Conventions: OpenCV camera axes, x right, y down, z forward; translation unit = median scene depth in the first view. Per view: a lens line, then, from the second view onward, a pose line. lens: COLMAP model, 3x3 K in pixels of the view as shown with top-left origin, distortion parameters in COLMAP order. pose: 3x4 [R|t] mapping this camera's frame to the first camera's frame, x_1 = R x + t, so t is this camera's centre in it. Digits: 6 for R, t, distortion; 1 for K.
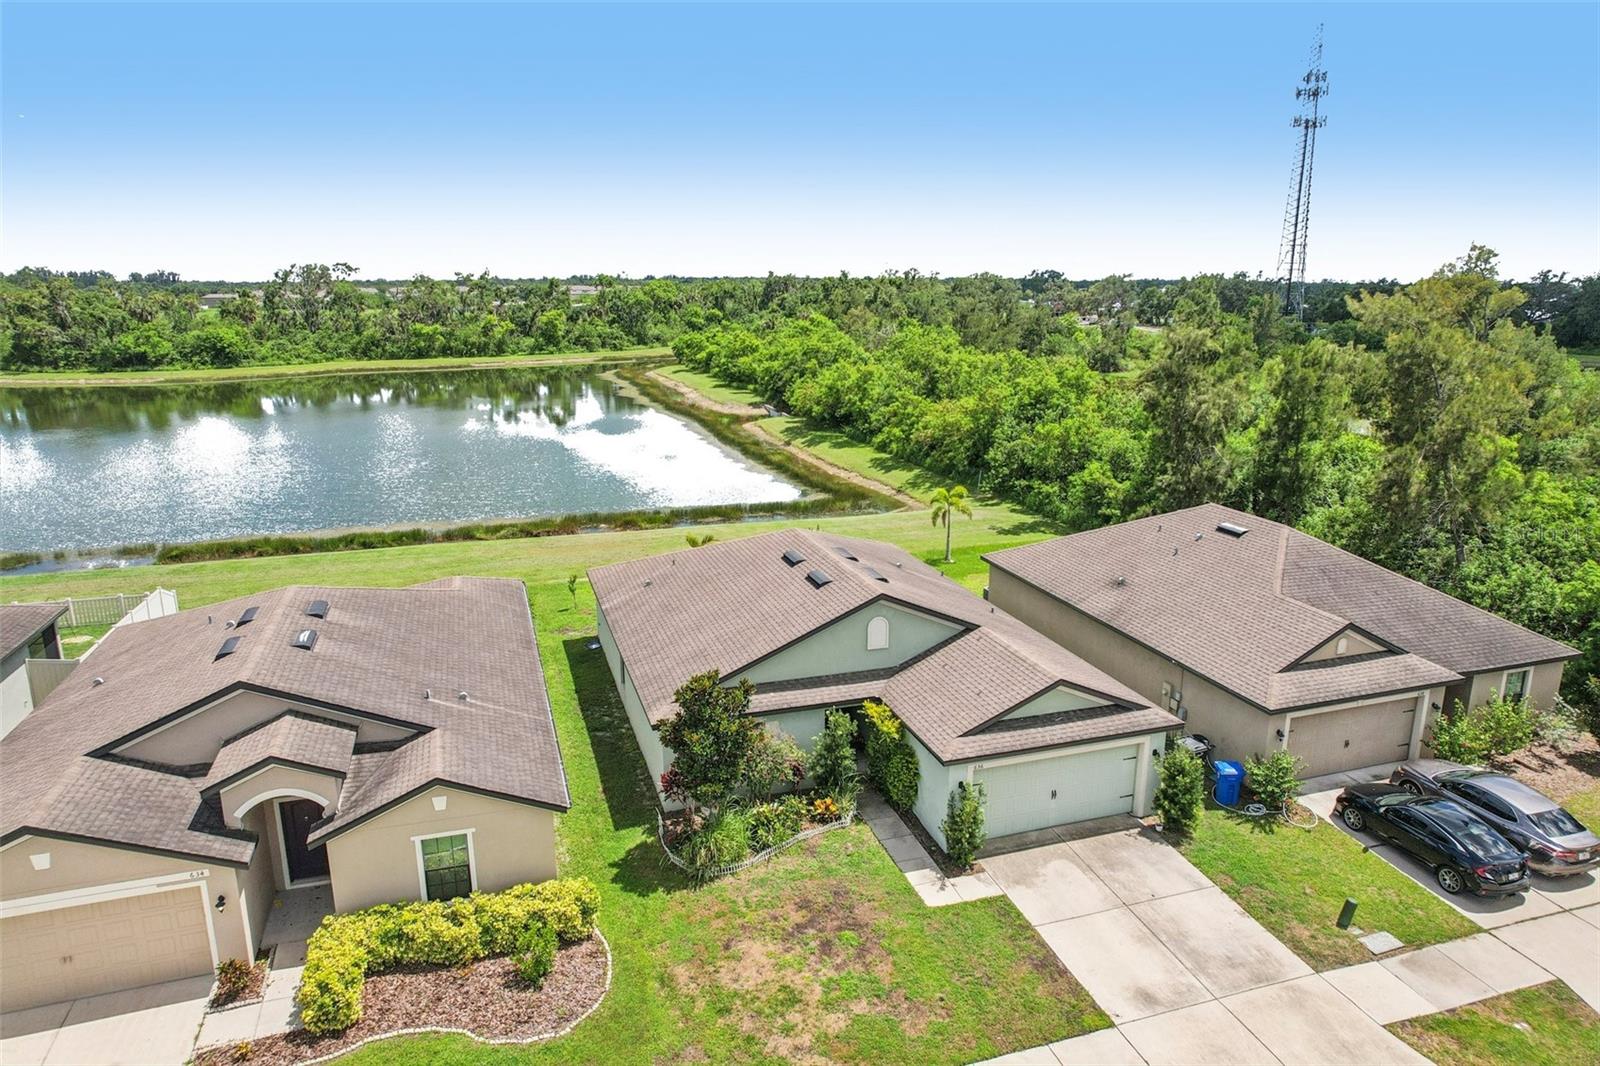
lens RADIAL K [[1022.0, 0, 802.3], [0, 1022.0, 532.8], [0, 0, 1]] dist [-0.079606, 0.072247]
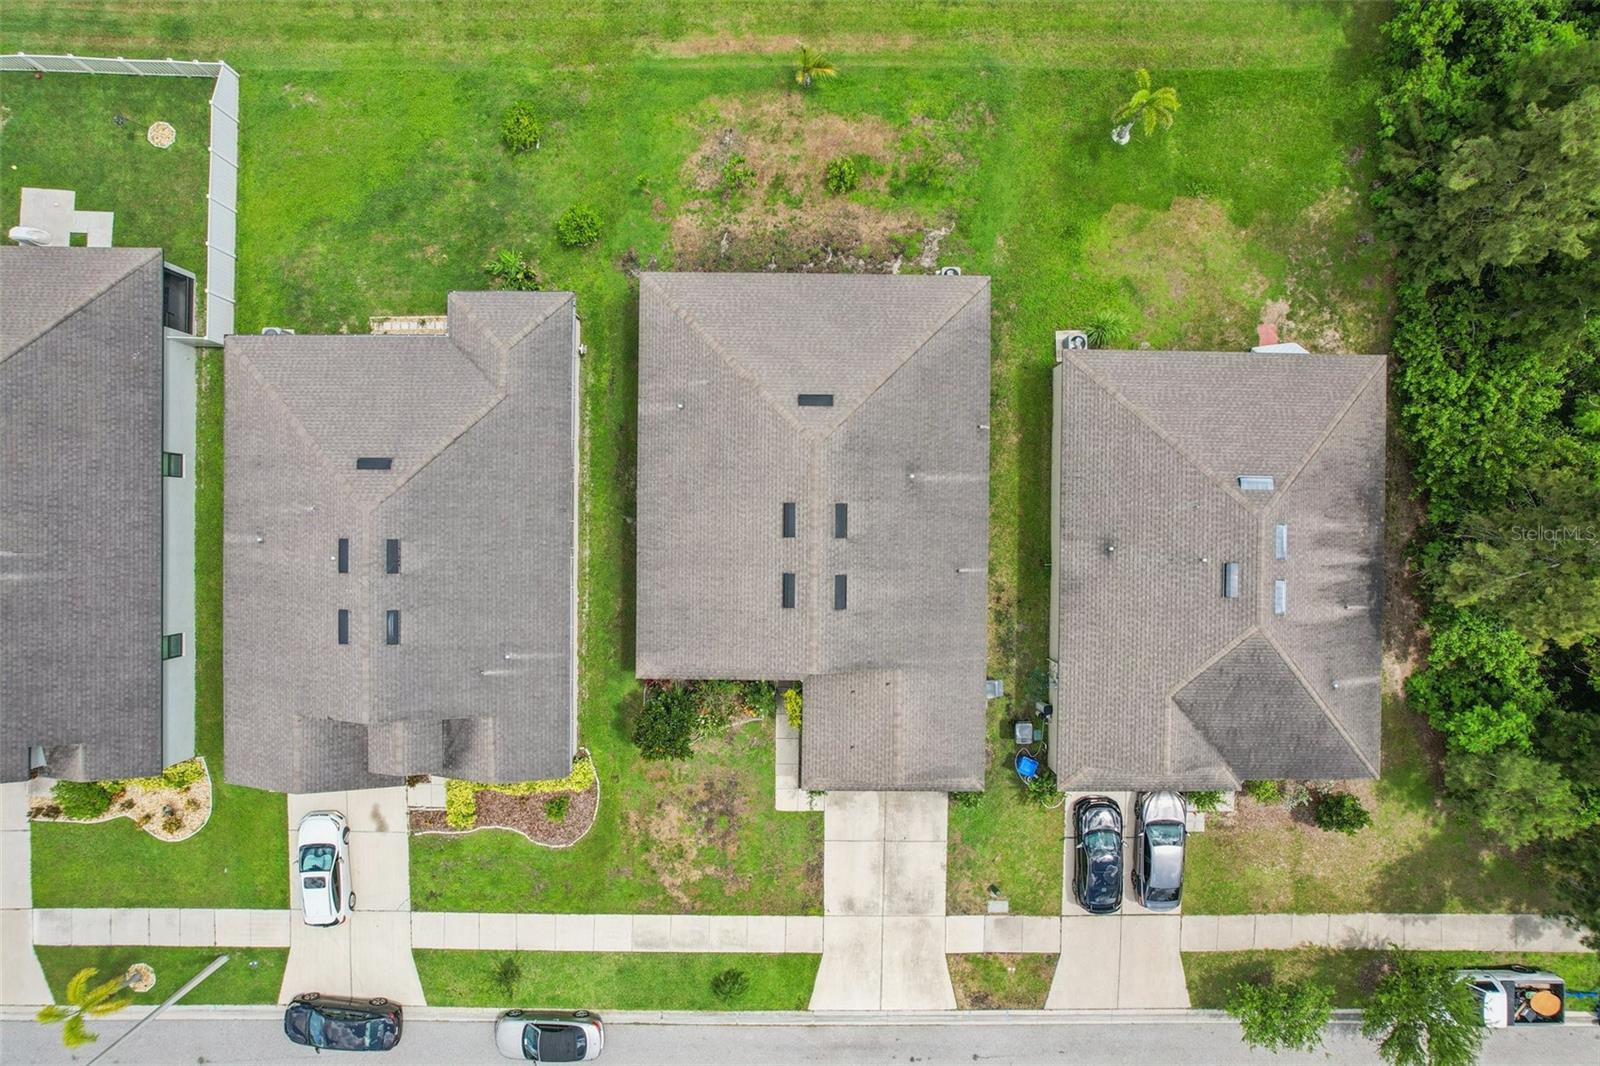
lens RADIAL K [[1022.0, 0, 802.3], [0, 1022.0, 532.8], [0, 0, 1]] dist [-0.079606, 0.072247]
pose [[0.947452, 0.319663, 0.012231, -0.003176], [-0.086886, 0.220351, 0.971543, -0.568823], [0.307872, -0.921554, 0.236546, 0.403311]]
